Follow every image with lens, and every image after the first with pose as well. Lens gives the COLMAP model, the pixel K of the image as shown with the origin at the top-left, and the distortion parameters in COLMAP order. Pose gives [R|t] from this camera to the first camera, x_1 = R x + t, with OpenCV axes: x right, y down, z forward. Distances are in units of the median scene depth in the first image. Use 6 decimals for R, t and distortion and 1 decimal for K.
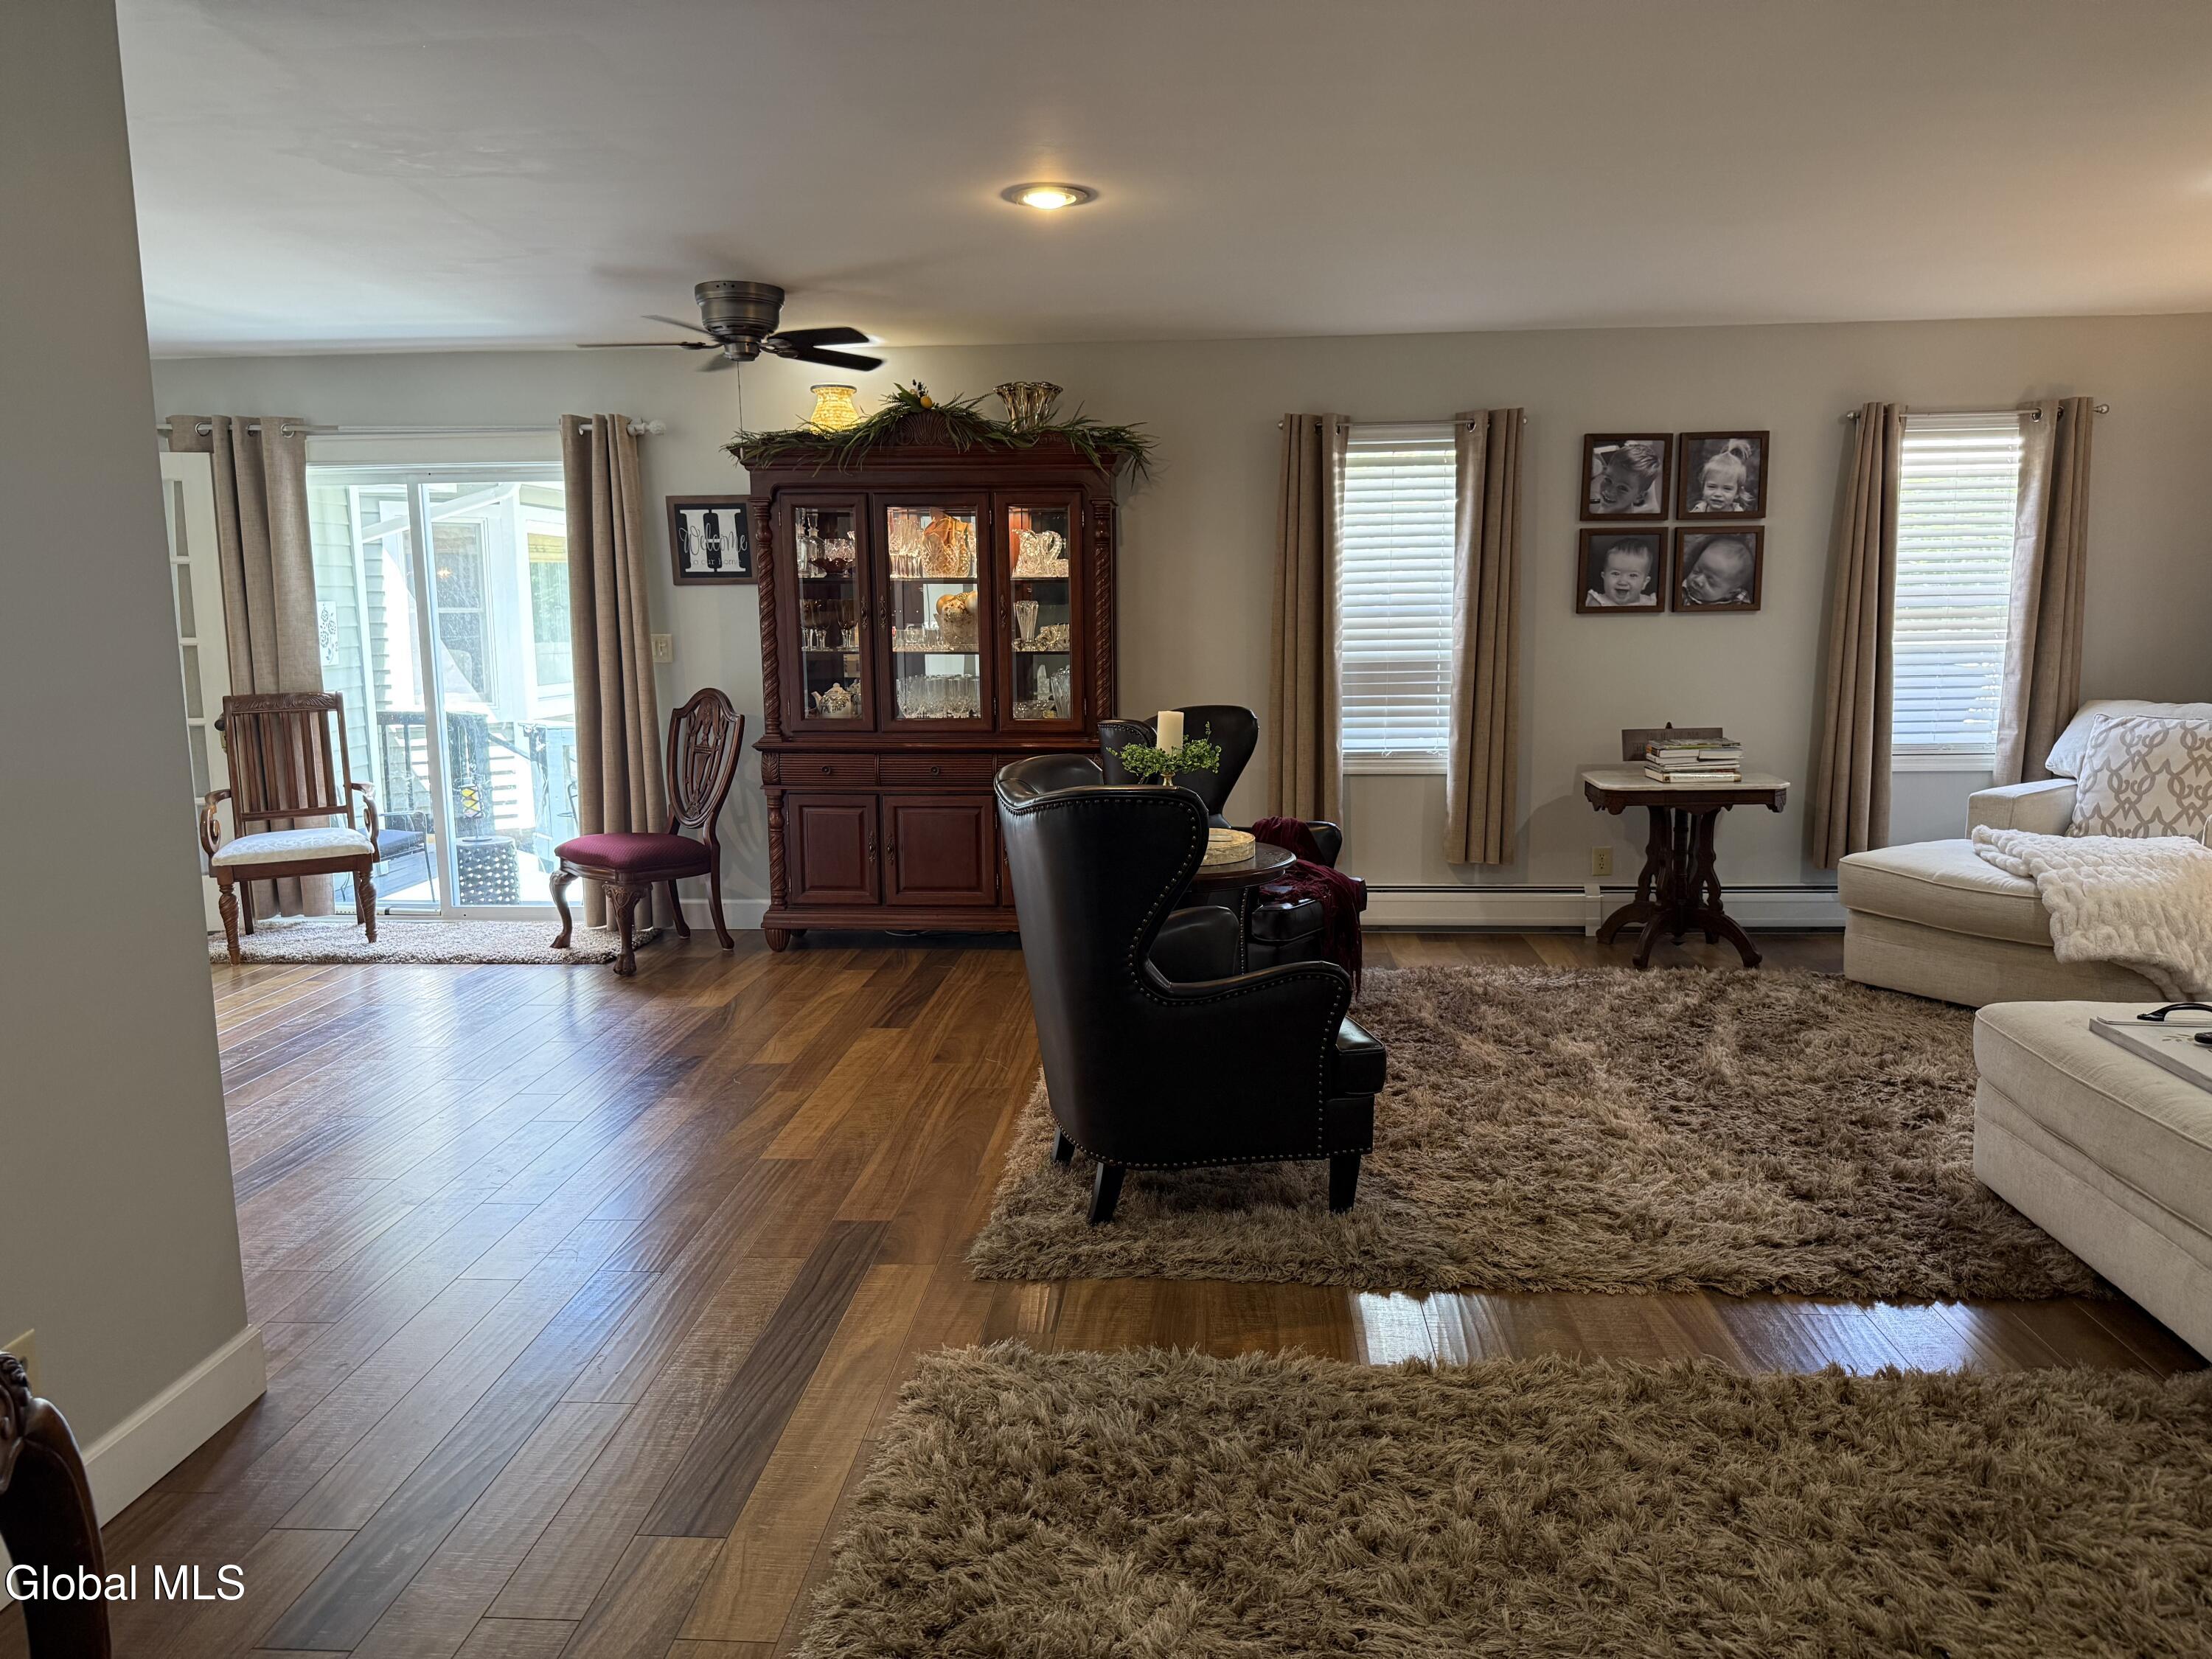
lens RADIAL K [[1548.2, 0, 1152.0], [0, 1548.2, 830.7], [0, 0, 1]] dist [0.104540, -0.202035]
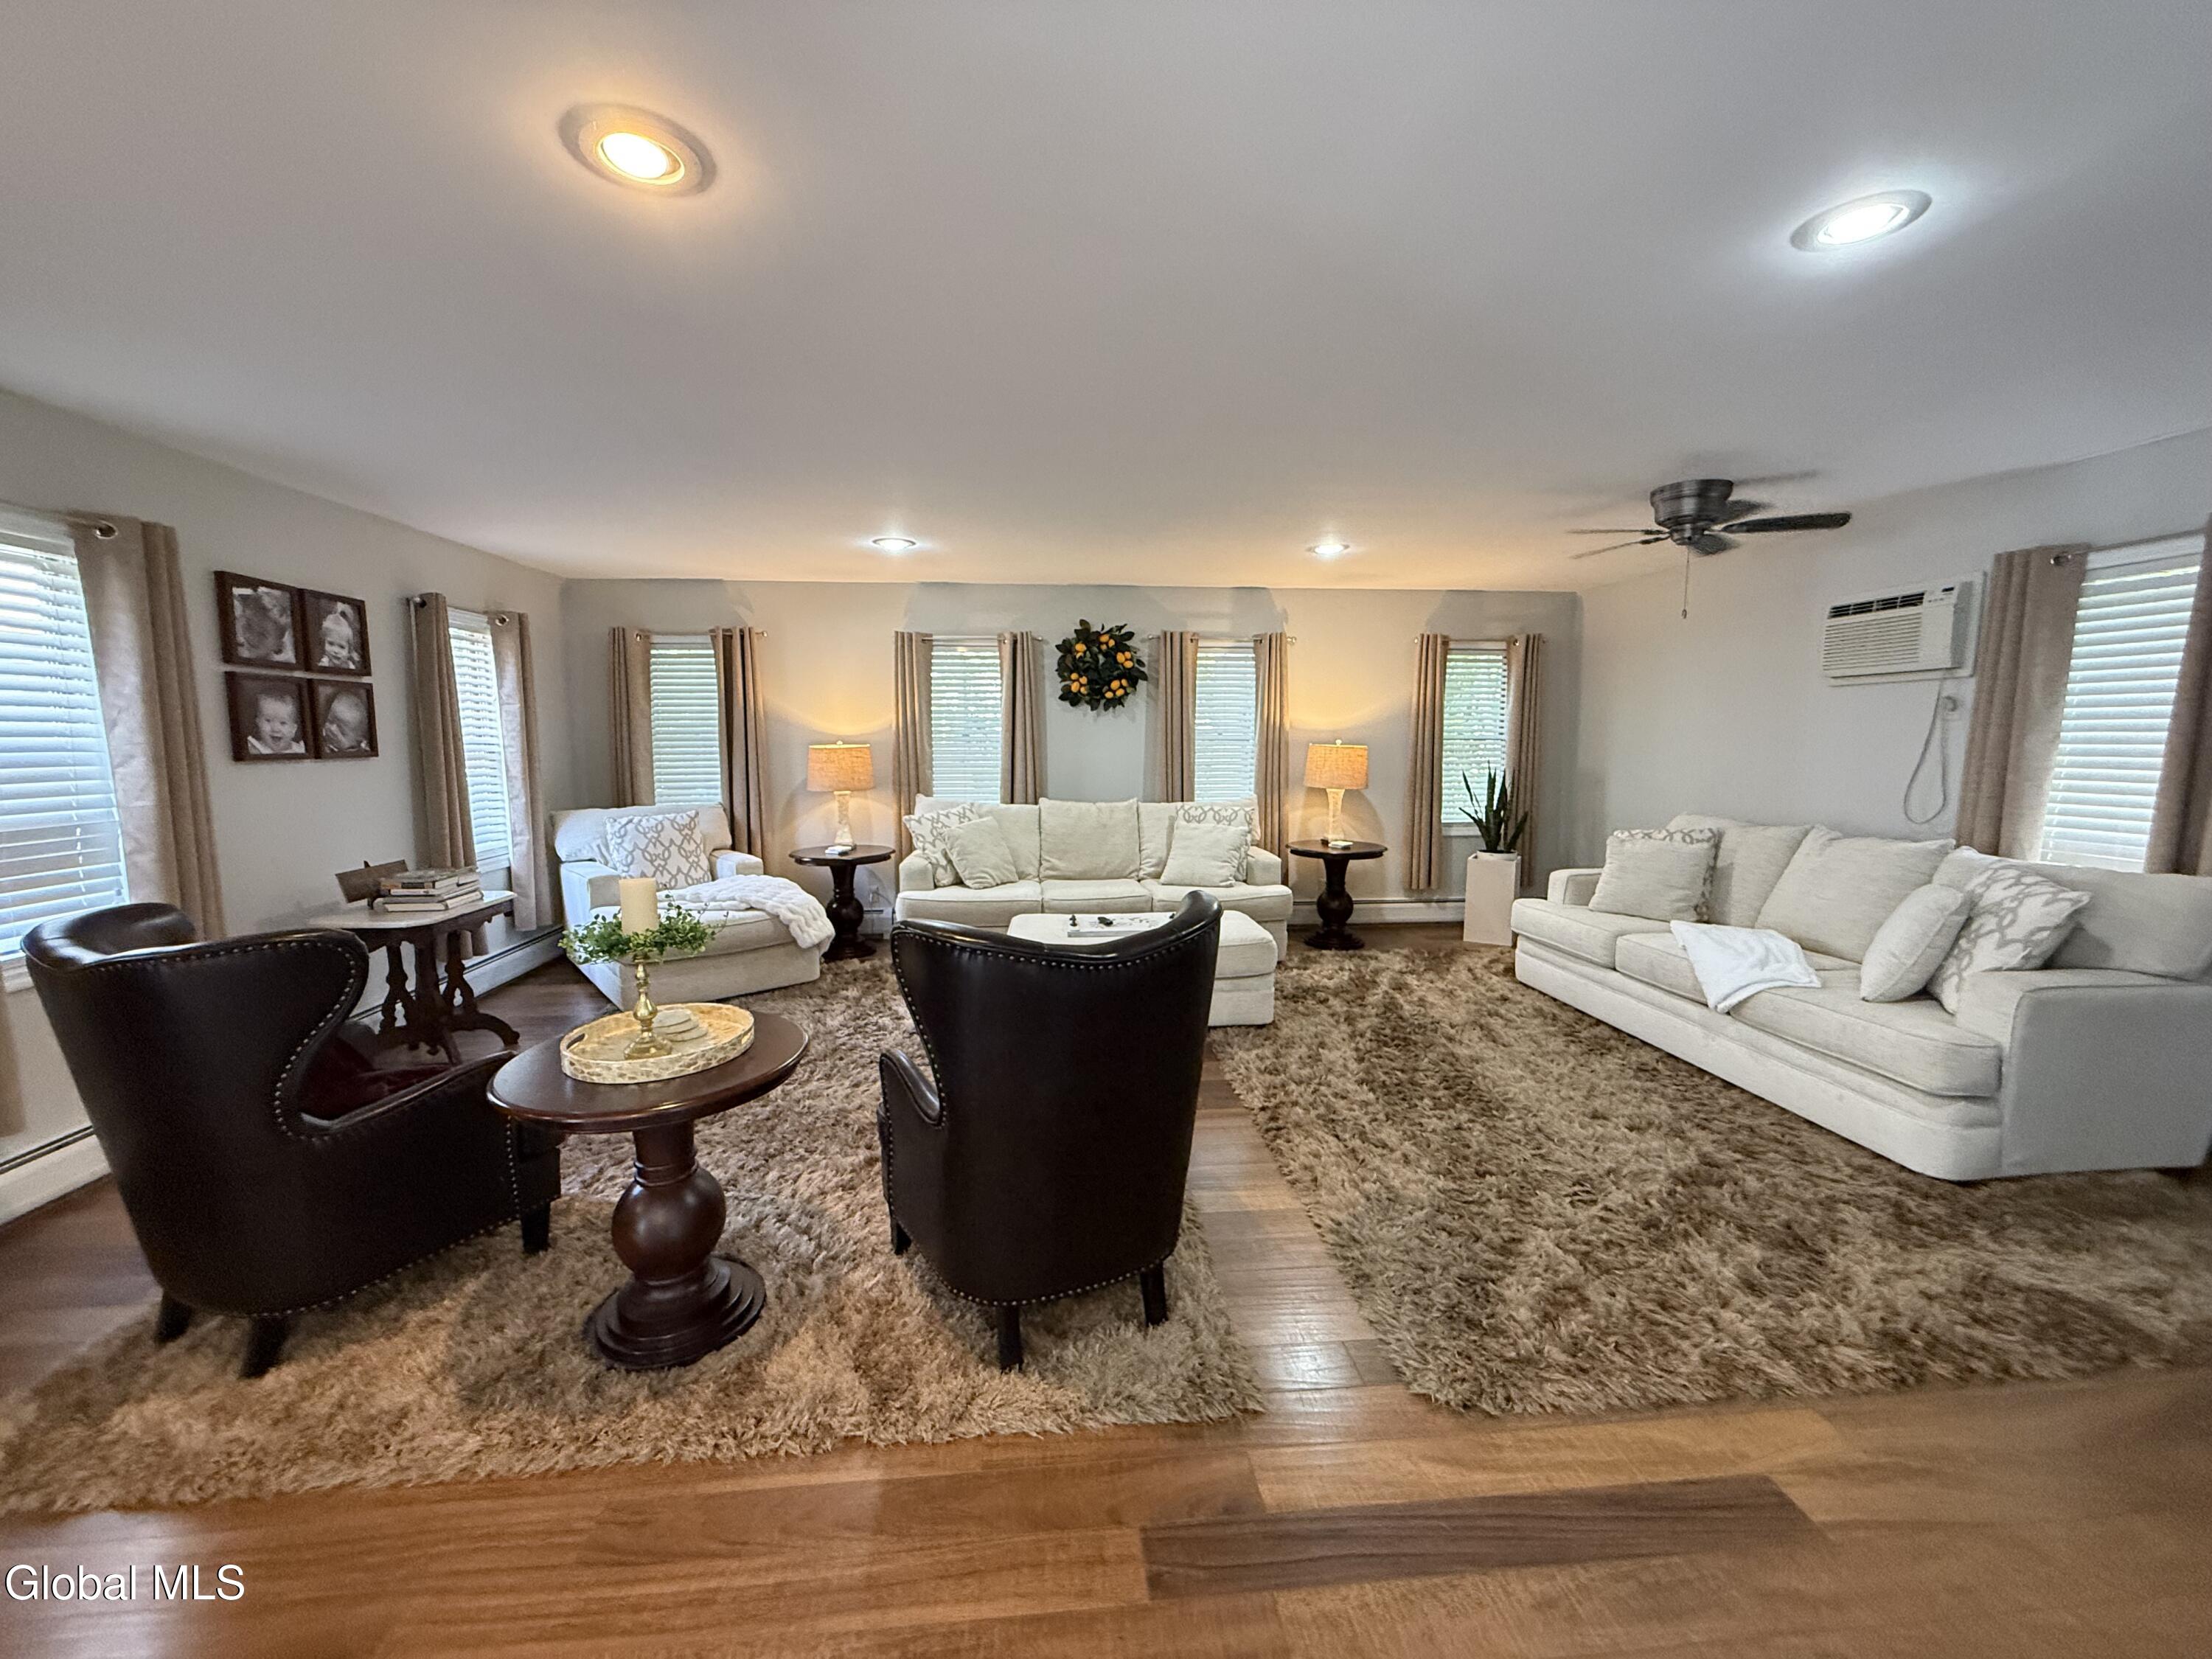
lens RADIAL K [[882.1, 0, 1100.8], [0, 882.1, 832.0], [0, 0, 1]] dist [-0.000125, -0.000307]
pose [[-0.140879, -0.095571, 0.985403, -0.327442], [0.150738, 0.981655, 0.116757, -0.082610], [-0.978484, 0.164986, -0.123888, 0.574560]]
